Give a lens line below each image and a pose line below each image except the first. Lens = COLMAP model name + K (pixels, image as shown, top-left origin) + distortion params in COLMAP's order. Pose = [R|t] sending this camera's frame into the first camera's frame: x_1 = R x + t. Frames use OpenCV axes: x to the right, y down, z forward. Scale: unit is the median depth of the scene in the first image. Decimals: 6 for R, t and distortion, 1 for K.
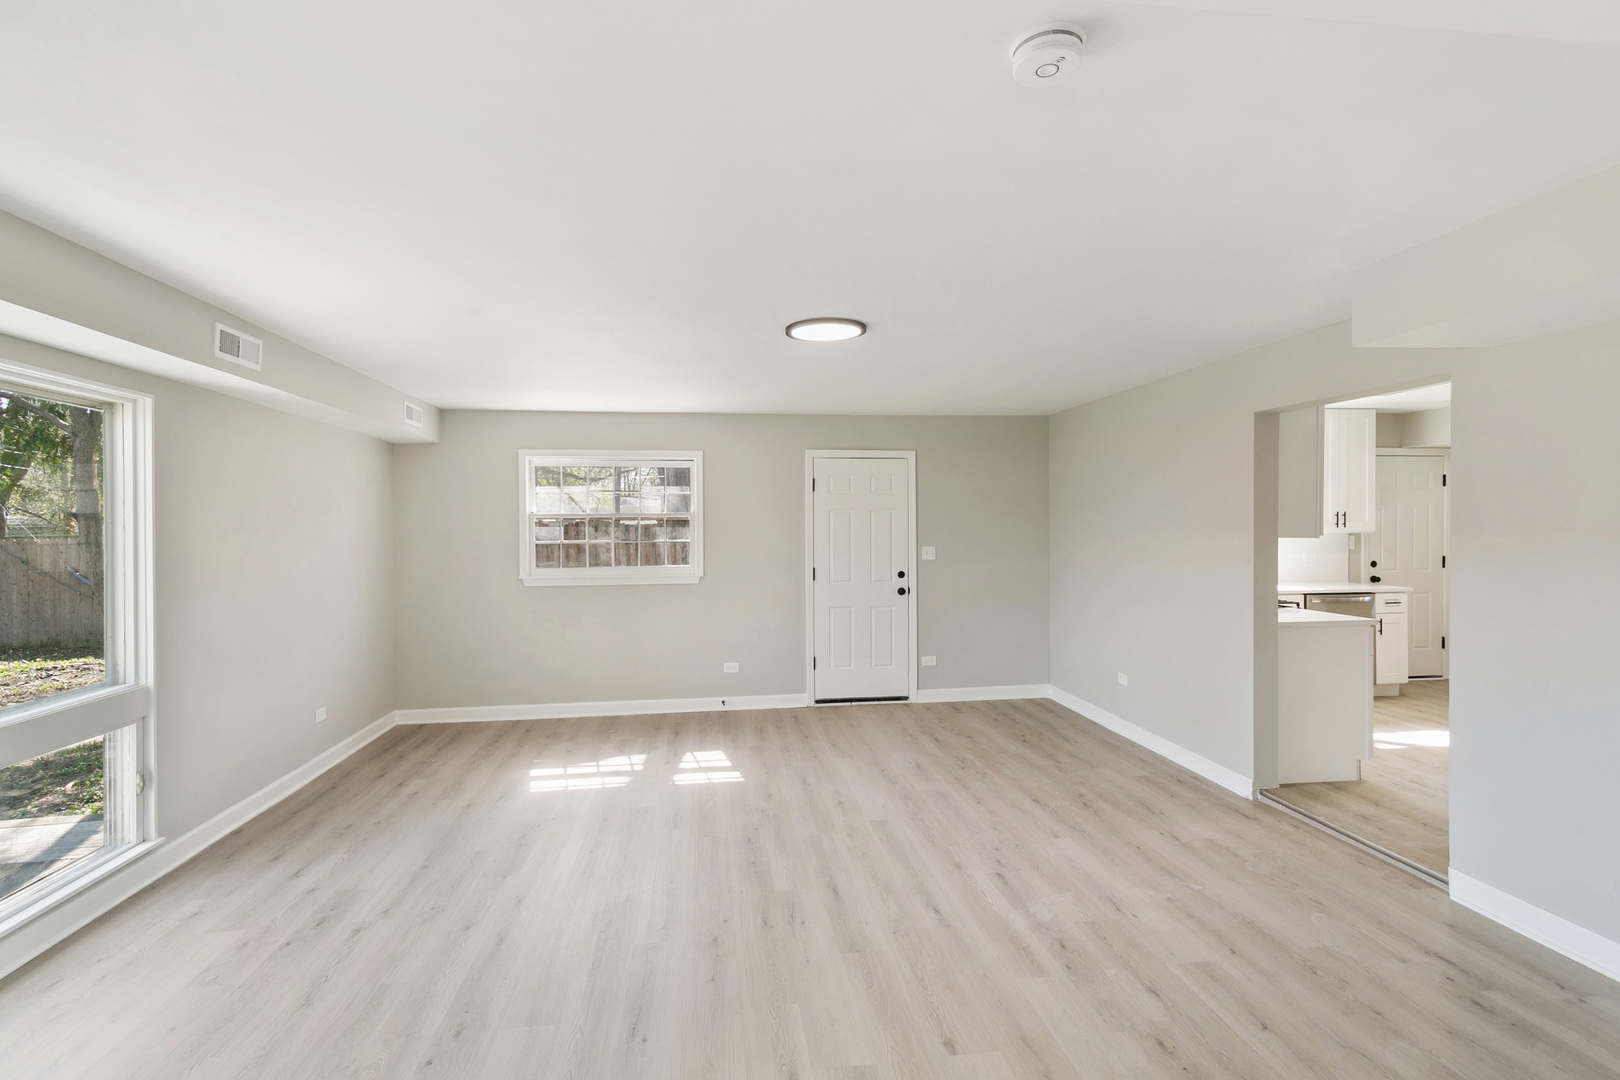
lens RADIAL K [[782.7, 0, 808.5], [0, 782.7, 496.0], [0, 0, 1]] dist [0.025249, -0.000254]
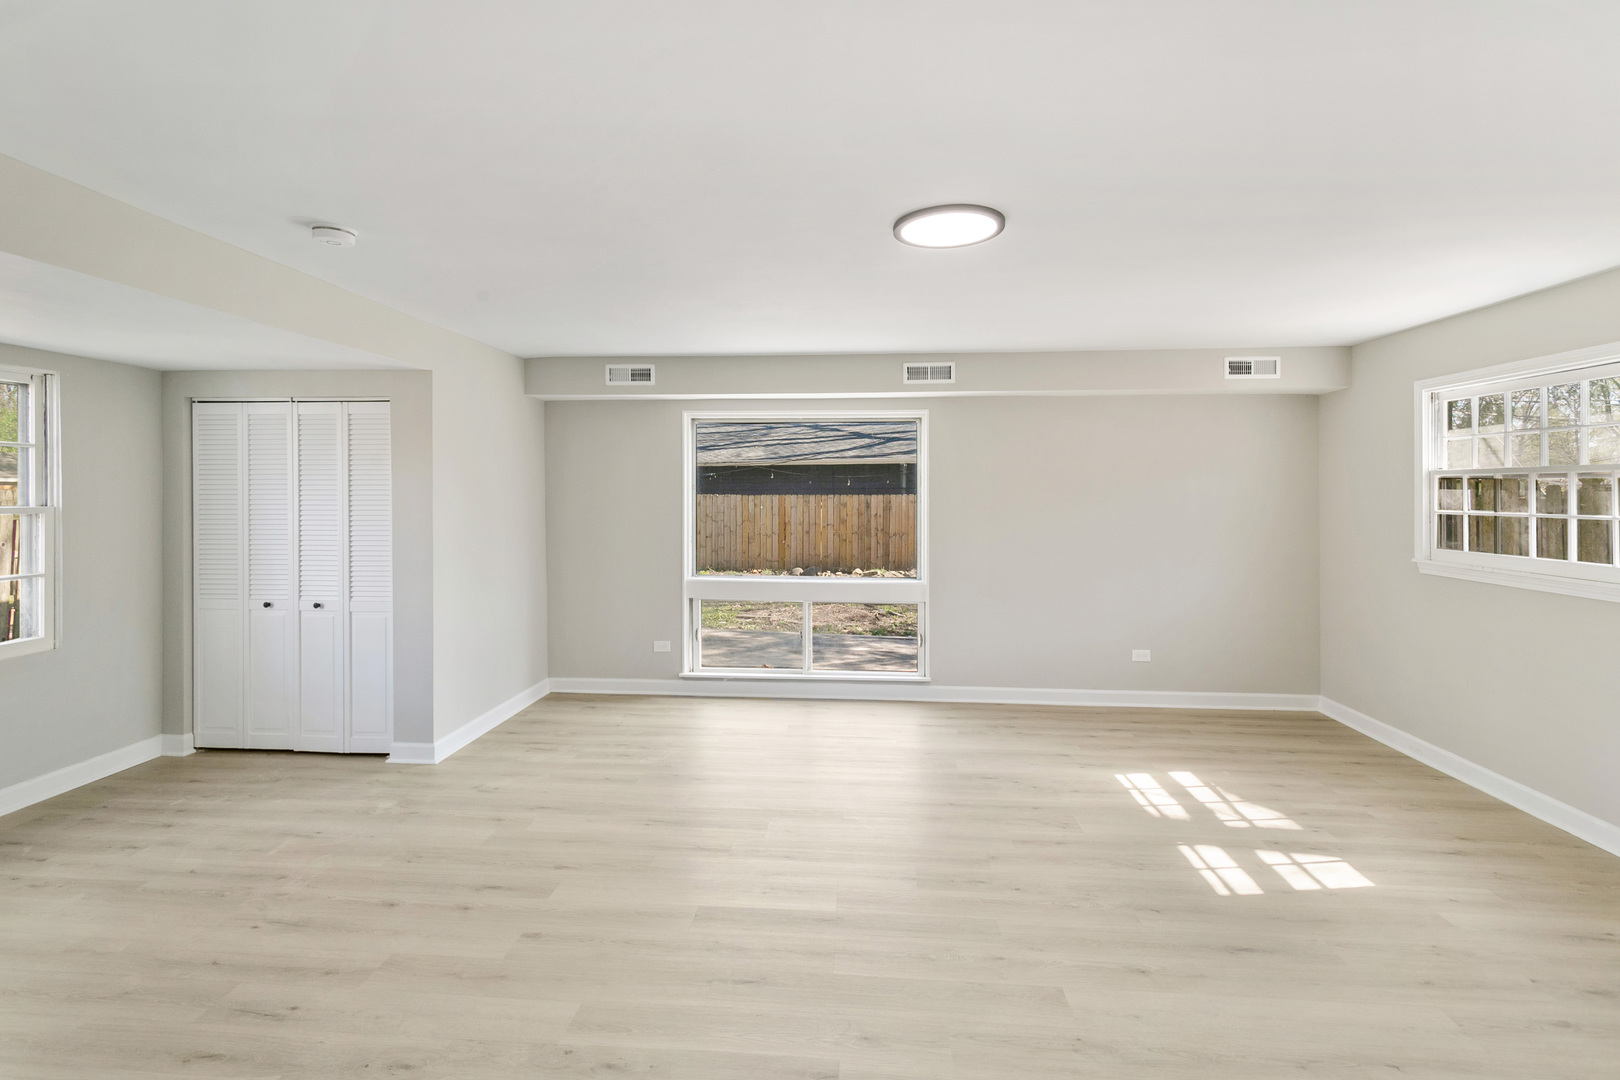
lens RADIAL K [[782.7, 0, 808.5], [0, 782.7, 496.0], [0, 0, 1]] dist [0.025249, -0.000254]
pose [[-0.209040, 0.014939, -0.977793, 0.559045], [0.044470, 0.998994, 0.005755, 0.020399], [0.976895, -0.042279, -0.209494, 0.757027]]
